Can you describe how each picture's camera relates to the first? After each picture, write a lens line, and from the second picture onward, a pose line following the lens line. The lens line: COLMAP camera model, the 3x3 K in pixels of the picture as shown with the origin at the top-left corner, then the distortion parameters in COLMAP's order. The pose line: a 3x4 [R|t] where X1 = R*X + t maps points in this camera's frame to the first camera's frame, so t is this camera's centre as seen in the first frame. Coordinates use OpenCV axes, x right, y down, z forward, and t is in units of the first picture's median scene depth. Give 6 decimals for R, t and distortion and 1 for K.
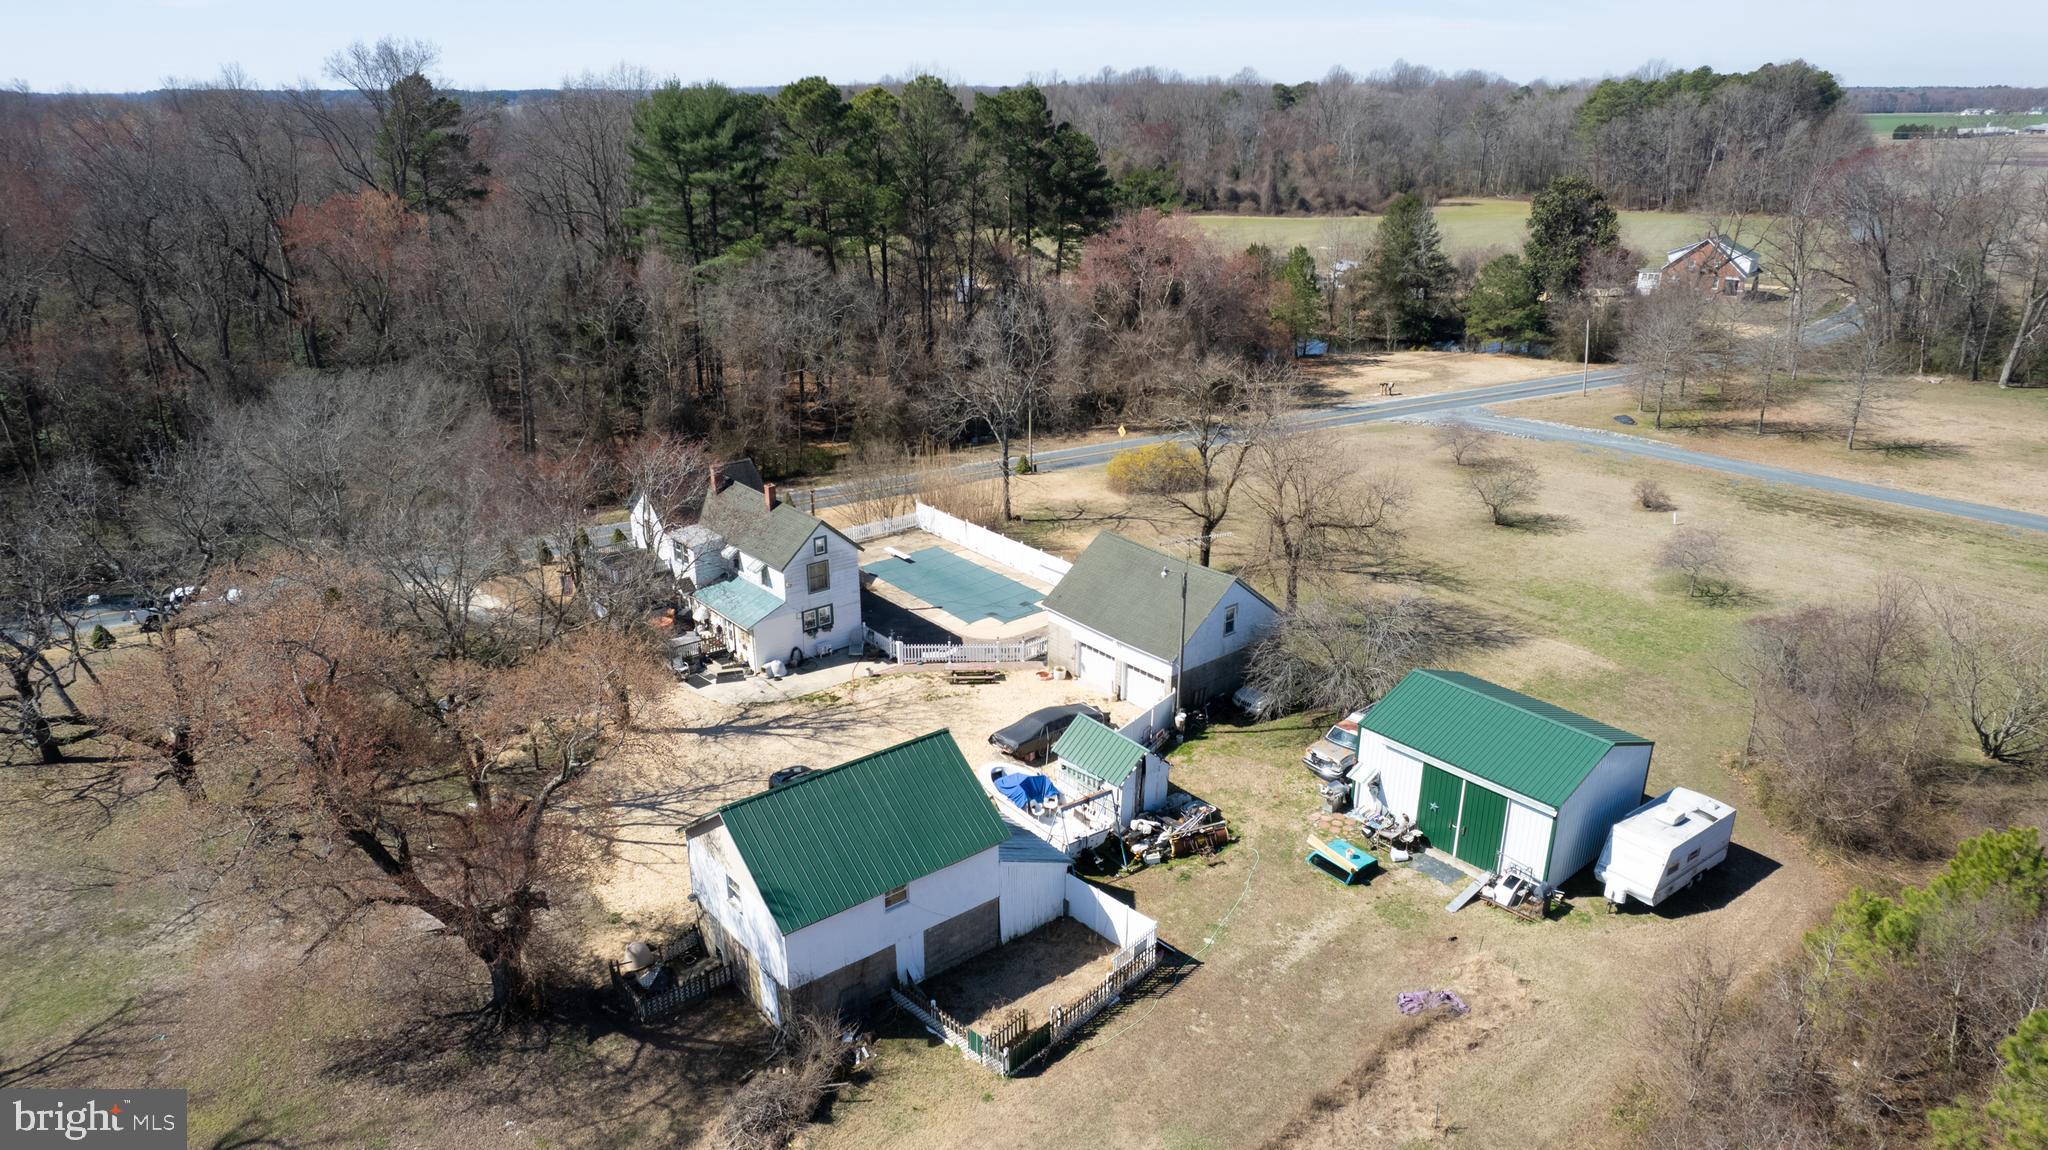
lens RADIAL K [[1314.0, 0, 1008.8], [0, 1314.0, 573.3], [0, 0, 1]] dist [-0.086310, 0.081097]
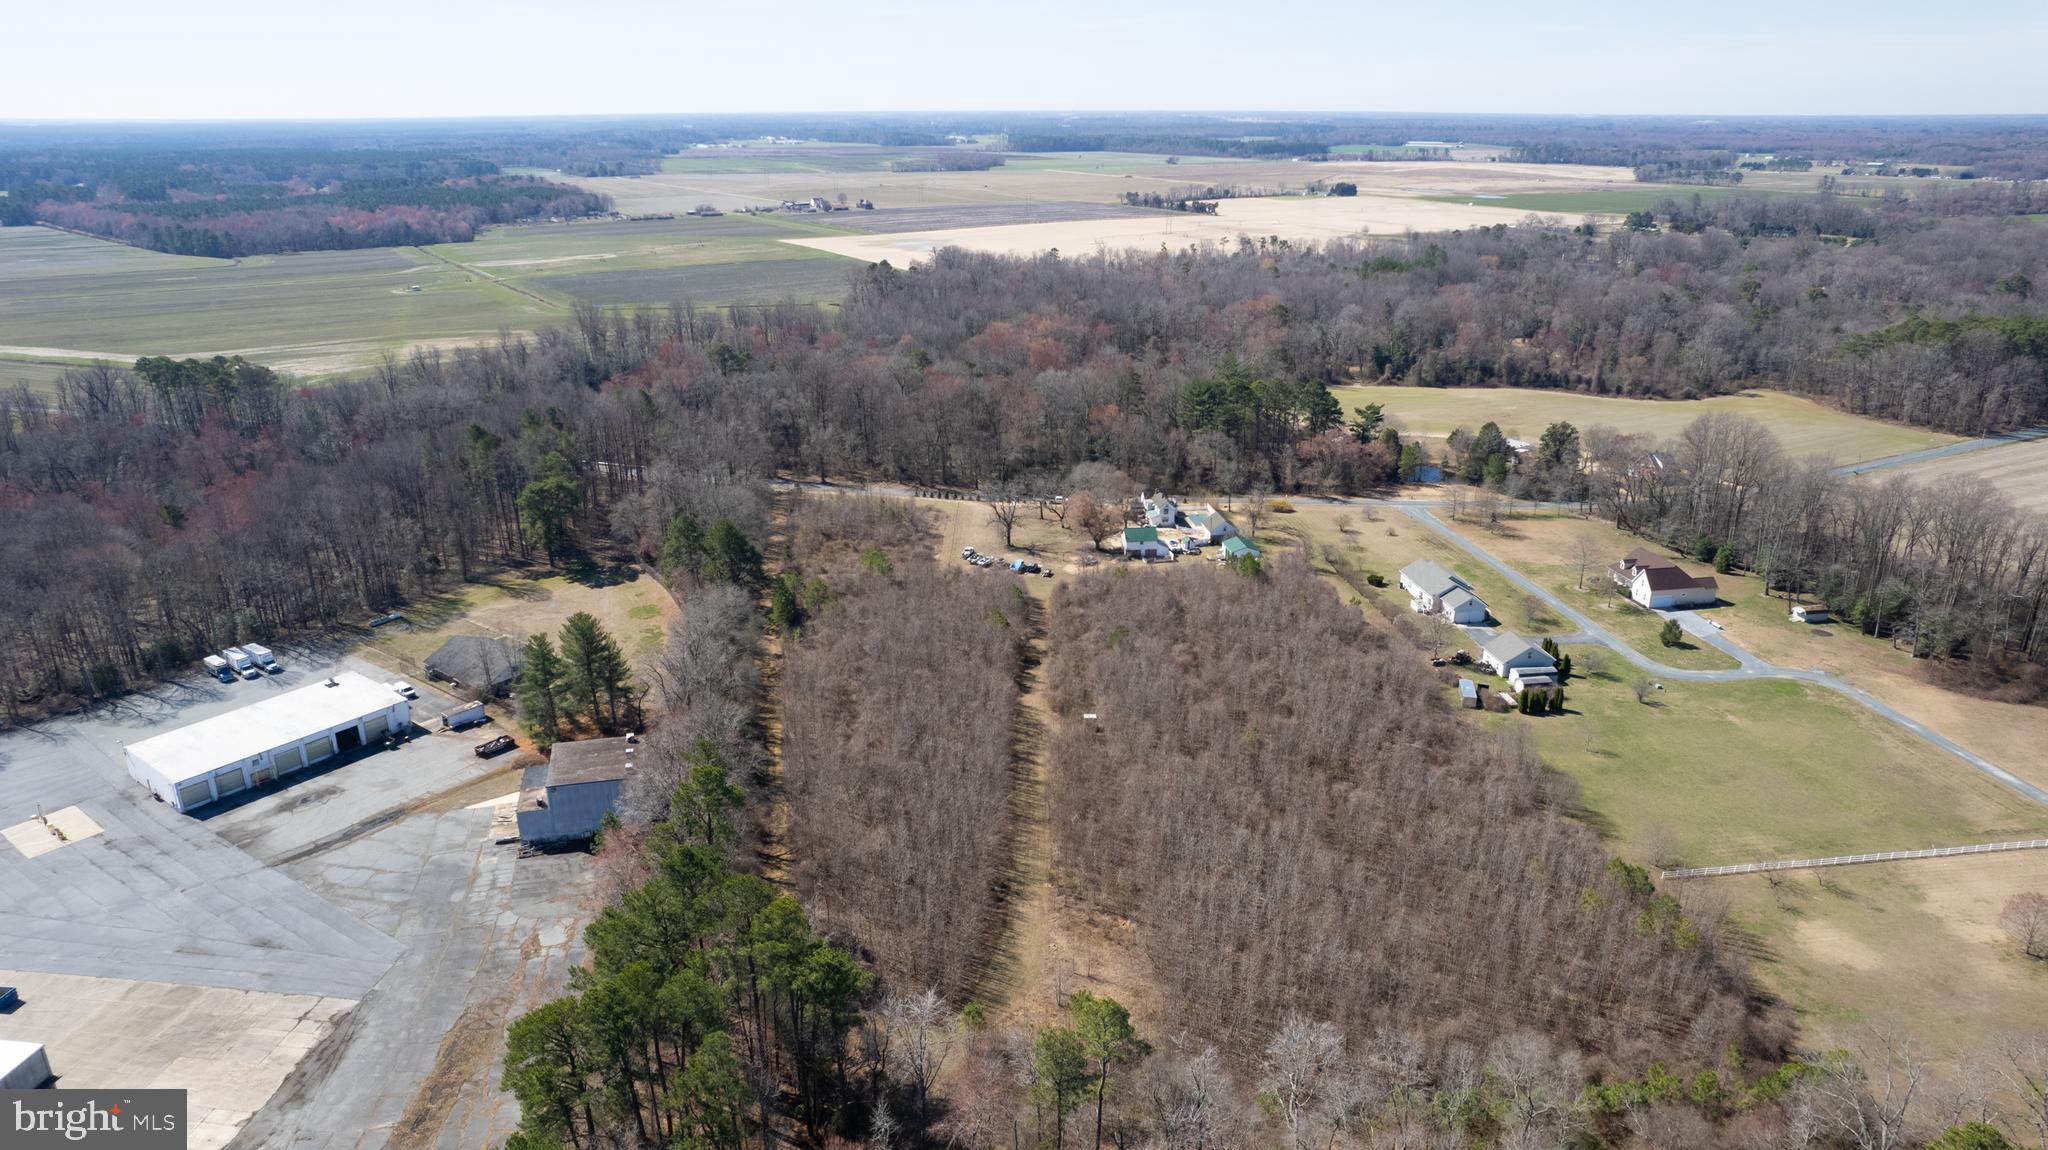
lens RADIAL K [[1314.0, 0, 1008.8], [0, 1314.0, 573.3], [0, 0, 1]] dist [-0.086310, 0.081097]
pose [[0.847452, 0.178552, -0.499944, 2.030295], [-0.184135, 0.982141, 0.038639, 0.162712], [0.497914, 0.059313, 0.865195, -3.939540]]
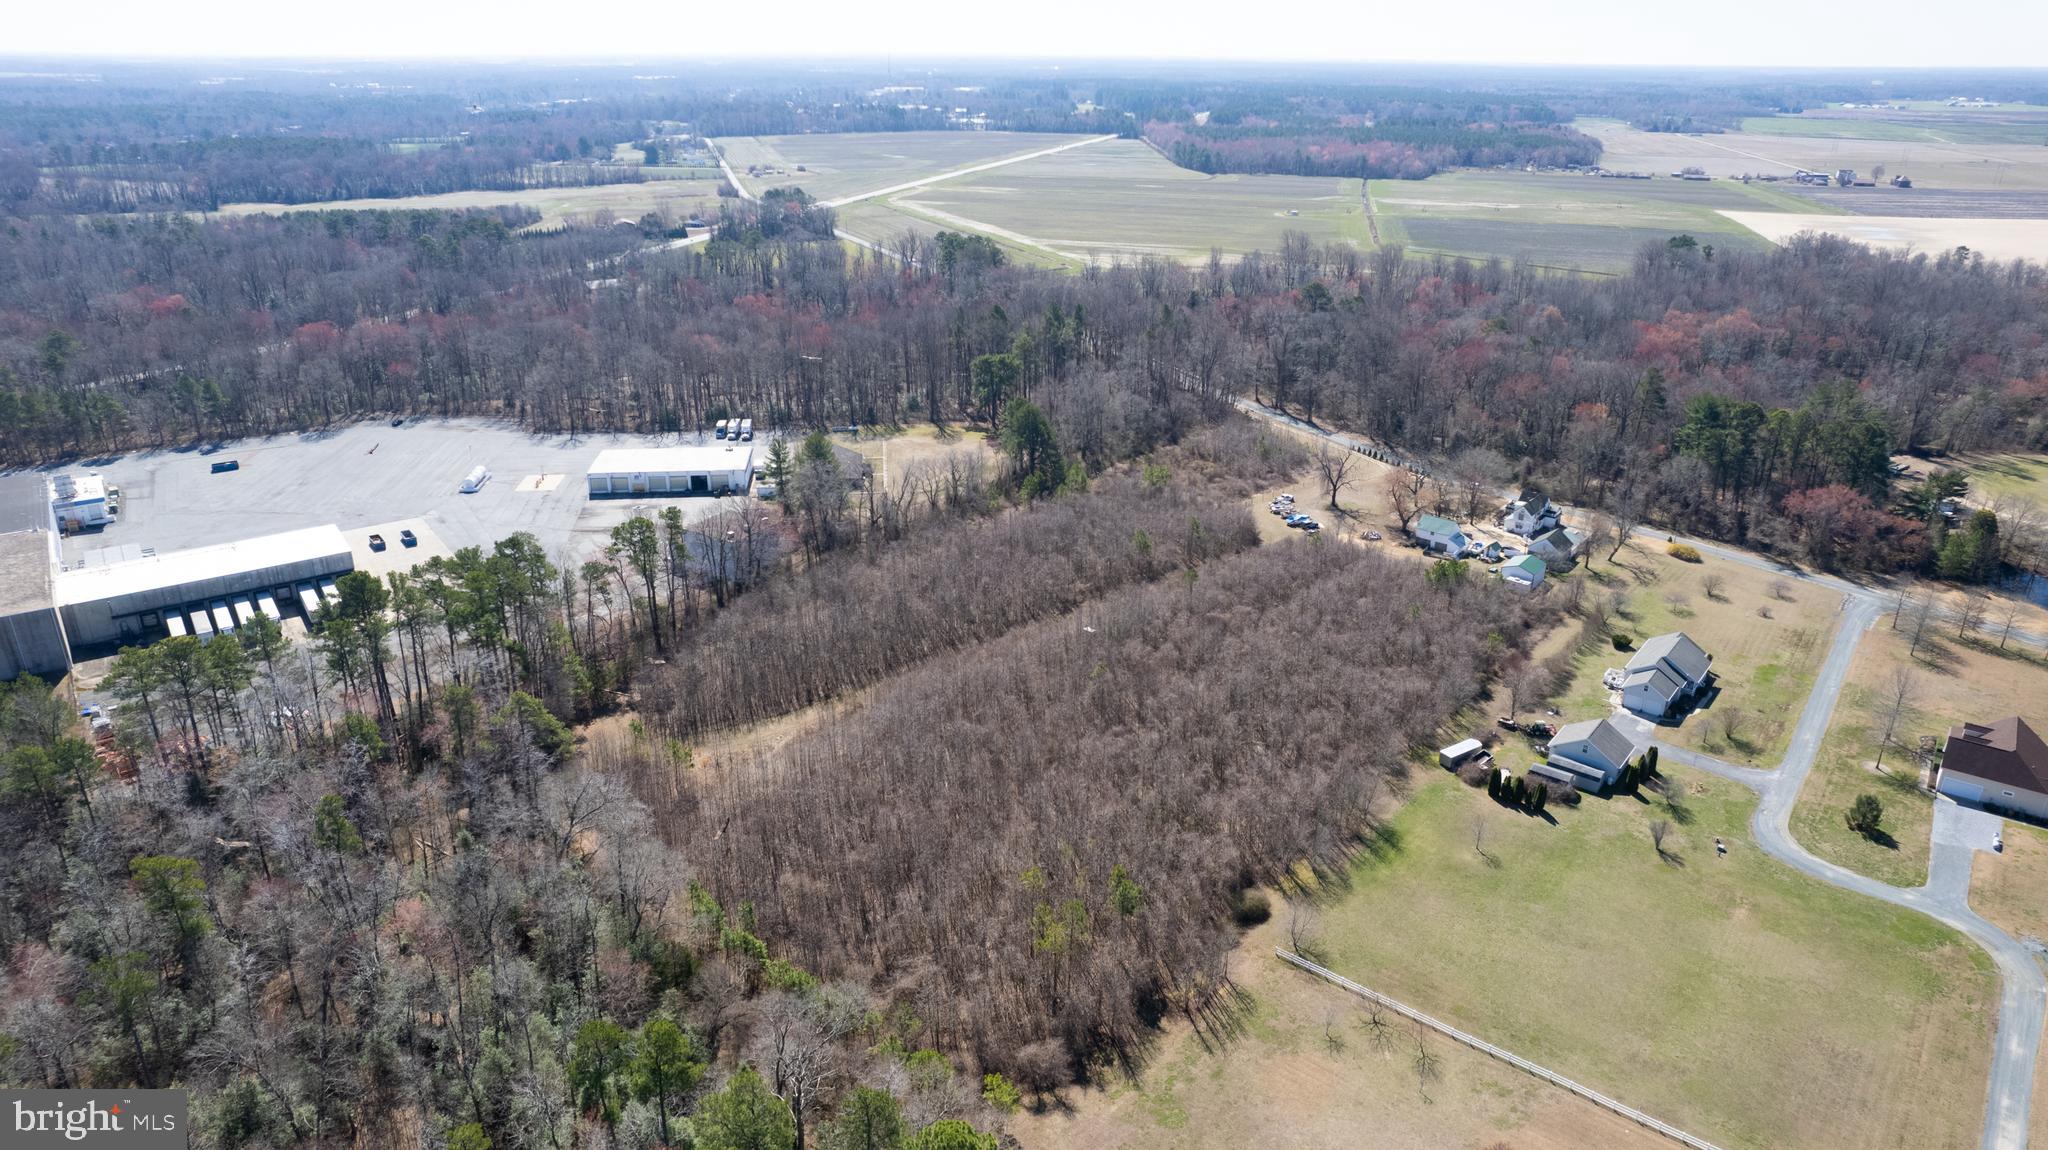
lens RADIAL K [[1314.0, 0, 1008.8], [0, 1314.0, 573.3], [0, 0, 1]] dist [-0.086310, 0.081097]
pose [[0.189037, 0.370084, -0.909562, 3.886975], [-0.349883, 0.890856, 0.289755, -0.532809], [0.917522, 0.263466, 0.297891, -2.088597]]
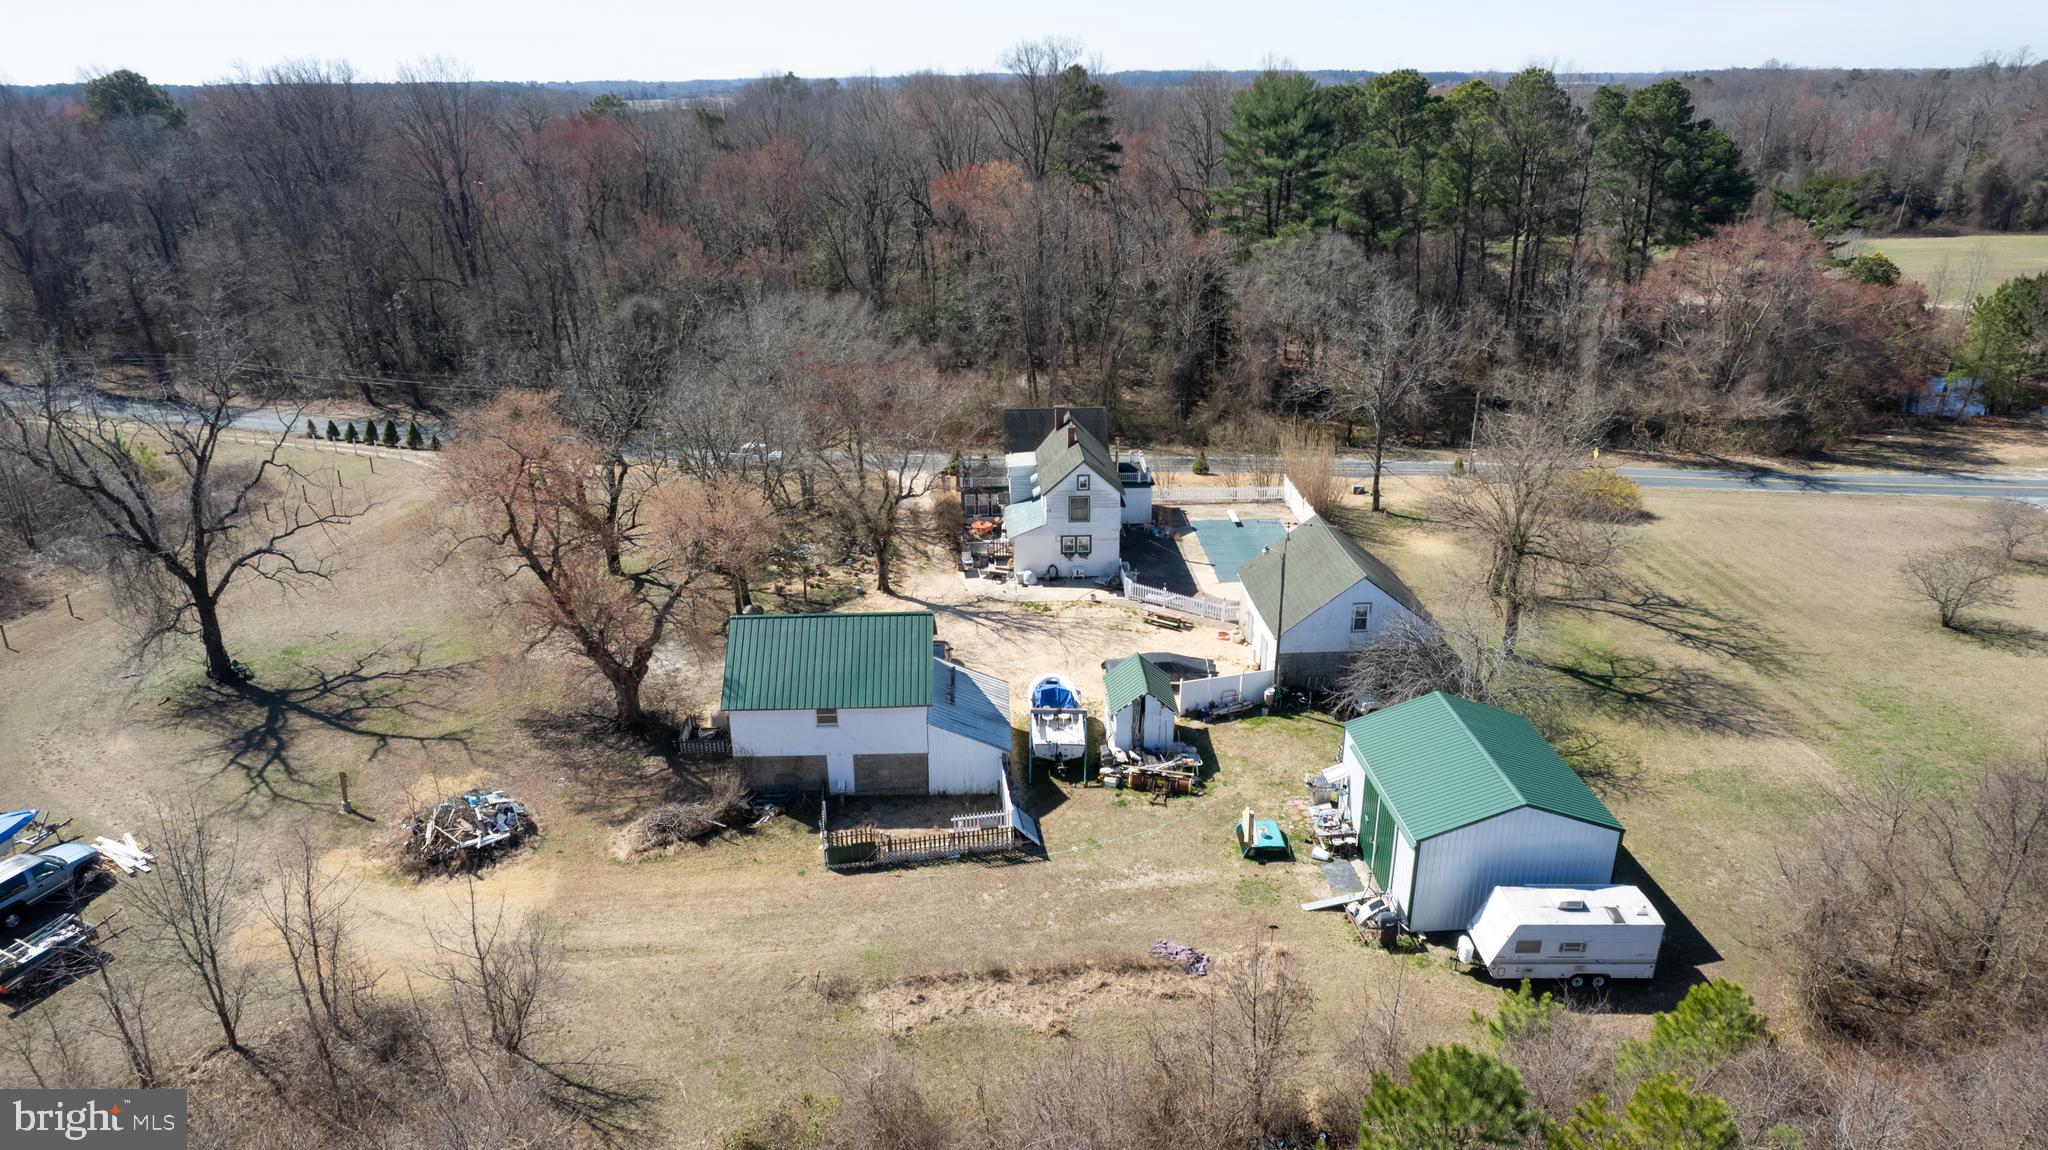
lens RADIAL K [[1314.0, 0, 1008.8], [0, 1314.0, 573.3], [0, 0, 1]] dist [-0.086310, 0.081097]
pose [[0.797663, 0.209071, -0.565705, 0.466054], [-0.202141, 0.976416, 0.075834, -0.016868], [0.568218, 0.053862, 0.821113, 0.016217]]
